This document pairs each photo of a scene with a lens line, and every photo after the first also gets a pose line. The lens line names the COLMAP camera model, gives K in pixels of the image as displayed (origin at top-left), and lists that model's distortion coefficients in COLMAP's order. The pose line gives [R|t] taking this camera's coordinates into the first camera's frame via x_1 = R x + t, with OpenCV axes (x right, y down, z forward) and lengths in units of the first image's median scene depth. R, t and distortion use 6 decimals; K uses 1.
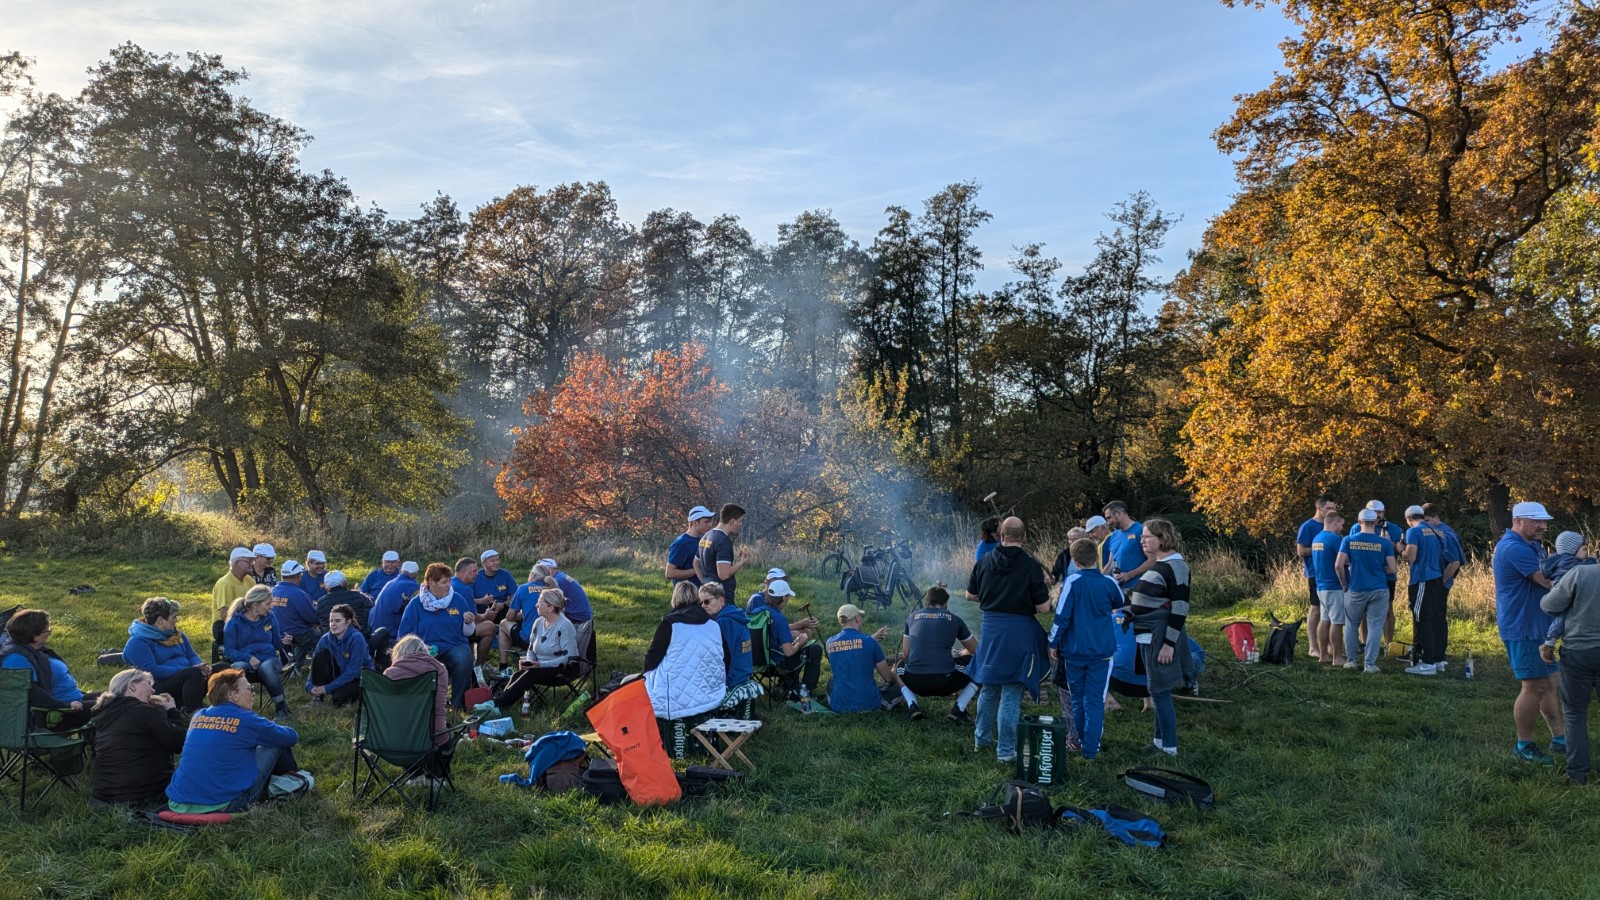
lens RADIAL K [[1184.2, 0, 796.2], [0, 1184.2, 444.3], [0, 0, 1]] dist [0.004705, 0.002800]
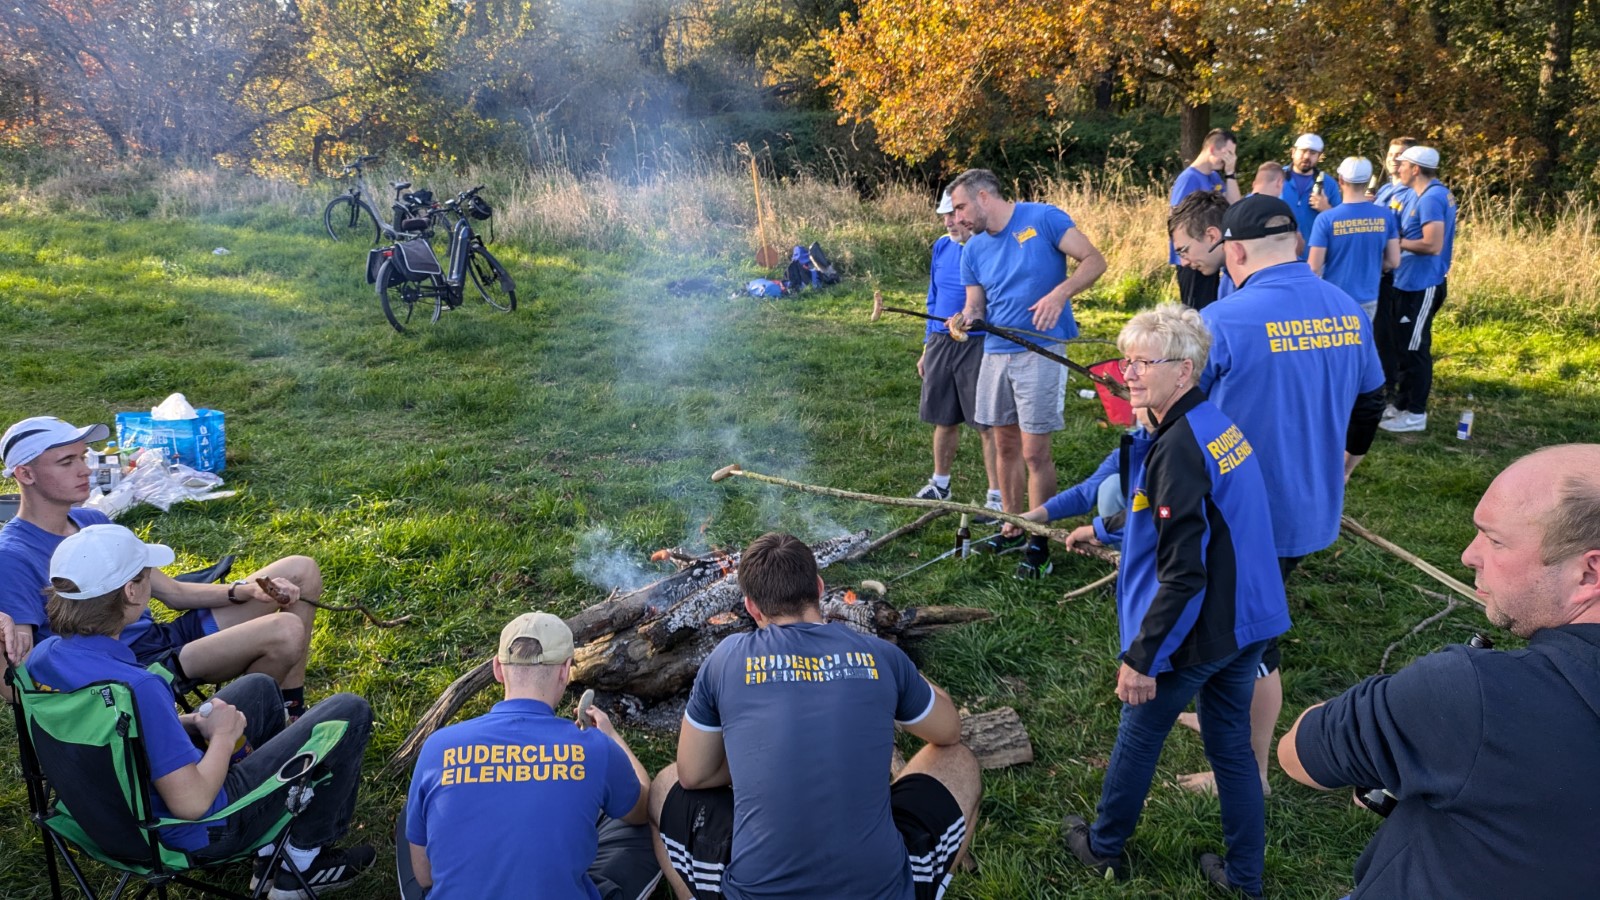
lens RADIAL K [[1183.1, 0, 800.0], [0, 1183.1, 450.0], [0, 0, 1]] dist [0.062259, -0.068109]
pose [[0.923557, -0.094789, 0.371560, 0.005382], [-0.035602, 0.943585, 0.329212, 0.003052], [-0.381804, -0.317274, 0.868080, 0.236738]]
